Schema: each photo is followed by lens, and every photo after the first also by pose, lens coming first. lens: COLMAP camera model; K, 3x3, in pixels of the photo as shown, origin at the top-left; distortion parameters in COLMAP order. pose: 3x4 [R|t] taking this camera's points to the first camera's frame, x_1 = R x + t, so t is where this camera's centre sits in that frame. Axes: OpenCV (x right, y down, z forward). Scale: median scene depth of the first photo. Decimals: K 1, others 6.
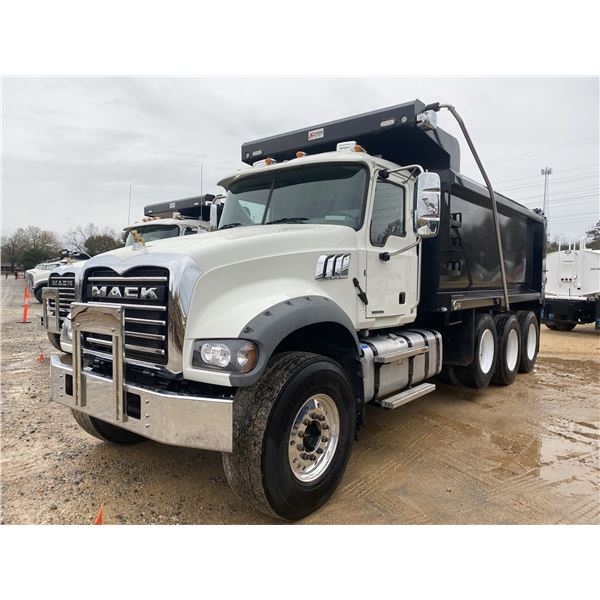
lens RADIAL K [[462.2, 0, 304.6], [0, 462.2, 302.8], [0, 0, 1]] dist [-0.008321, 0.018325]
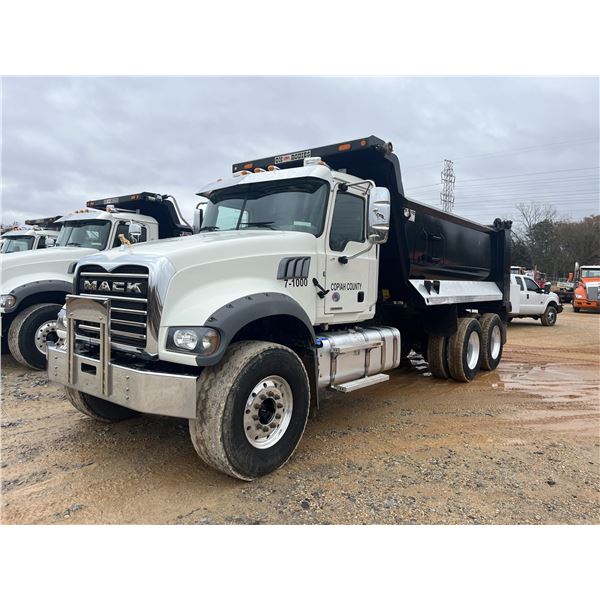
lens RADIAL K [[462.2, 0, 296.8], [0, 462.2, 298.0], [0, 0, 1]] dist [-0.008321, 0.018325]
pose [[0.999790, 0.019811, -0.005284, 0.081344], [-0.019863, 0.999753, -0.009970, 0.008348], [0.005085, 0.010073, 0.999936, -0.161080]]
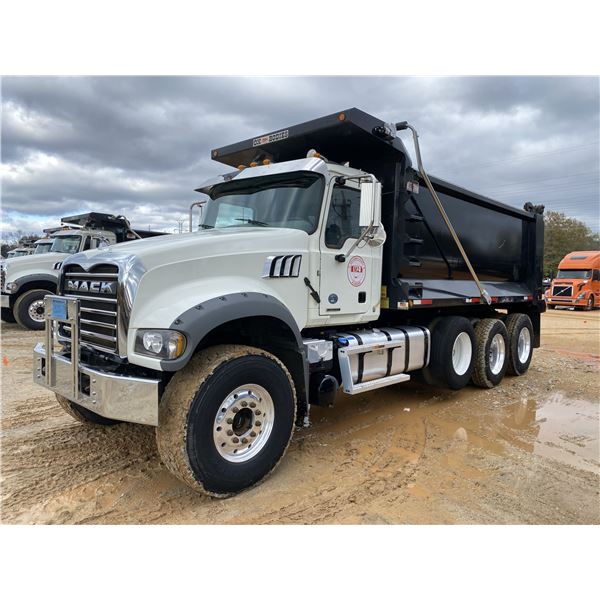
lens RADIAL K [[462.2, 0, 305.2], [0, 462.2, 298.8], [0, 0, 1]] dist [-0.008321, 0.018325]
pose [[0.996255, 0.022923, -0.083374, 0.221177], [-0.023405, 0.999714, -0.004810, 0.001165], [0.083240, 0.006743, 0.996507, -0.084339]]
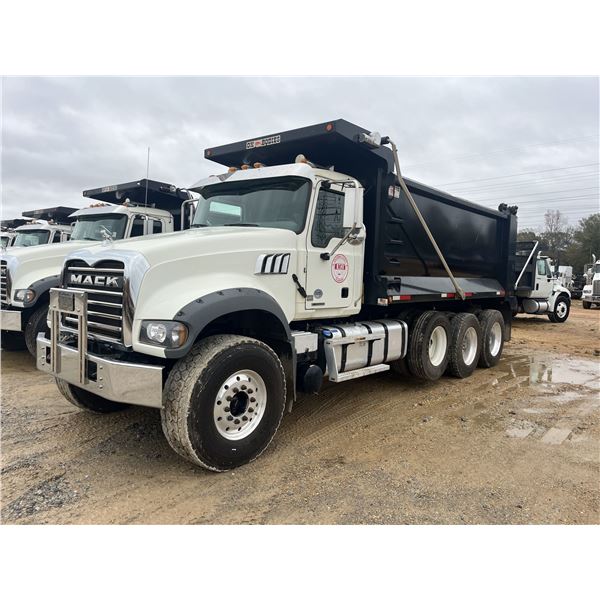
lens RADIAL K [[462.2, 0, 298.5], [0, 462.2, 291.6], [0, 0, 1]] dist [-0.008321, 0.018325]
pose [[0.998260, 0.030861, -0.050252, 0.201085], [-0.031378, 0.999462, -0.009537, 0.001264], [0.049930, 0.011097, 0.998691, -0.183422]]
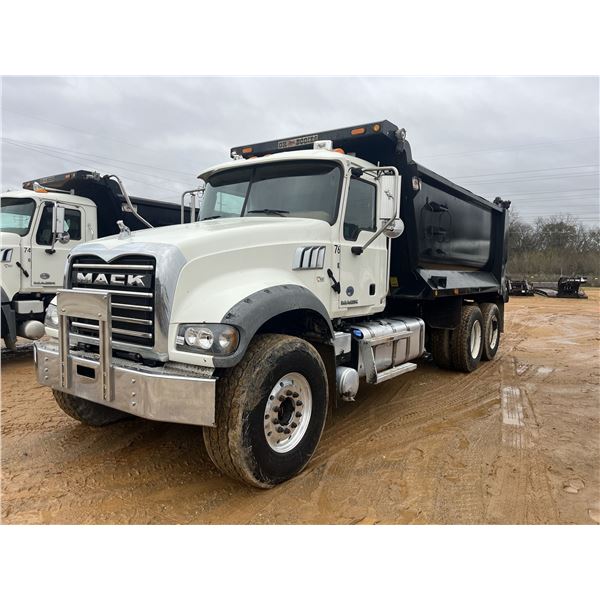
lens RADIAL K [[462.2, 0, 309.1], [0, 462.2, 305.8], [0, 0, 1]] dist [-0.008321, 0.018325]
pose [[0.997799, 0.012899, 0.065048, -0.005766], [-0.014531, 0.999590, 0.024681, 0.004975], [-0.064703, -0.025572, 0.997577, -0.075807]]
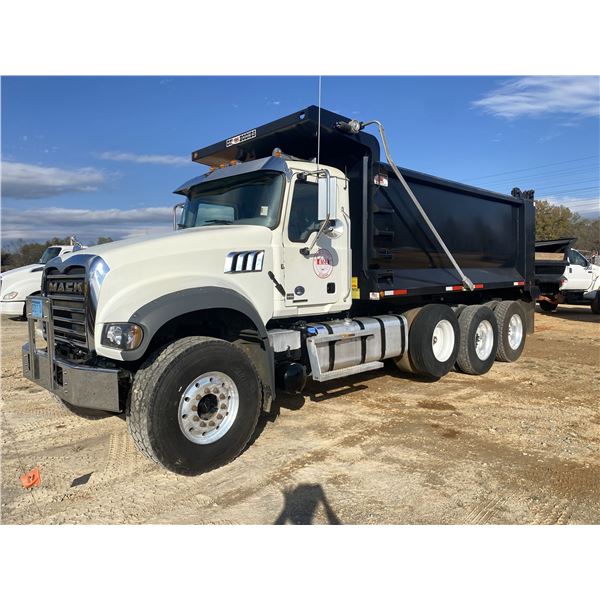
lens RADIAL K [[462.2, 0, 300.9], [0, 462.2, 303.1], [0, 0, 1]] dist [-0.008321, 0.018325]
pose [[0.990089, -0.012540, -0.139877, 0.382288], [0.014153, 0.999844, 0.010538, 0.015395], [0.139723, -0.012413, 0.990113, -0.126357]]
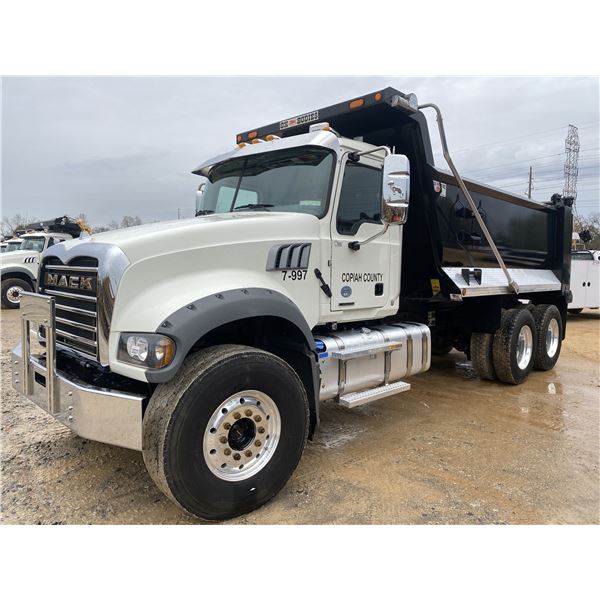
lens RADIAL K [[462.2, 0, 297.9], [0, 462.2, 297.1], [0, 0, 1]] dist [-0.008321, 0.018325]
pose [[0.993451, 0.016853, -0.113012, 0.201177], [-0.014470, 0.999656, 0.021872, -0.017203], [0.113342, -0.020094, 0.993353, 0.062421]]
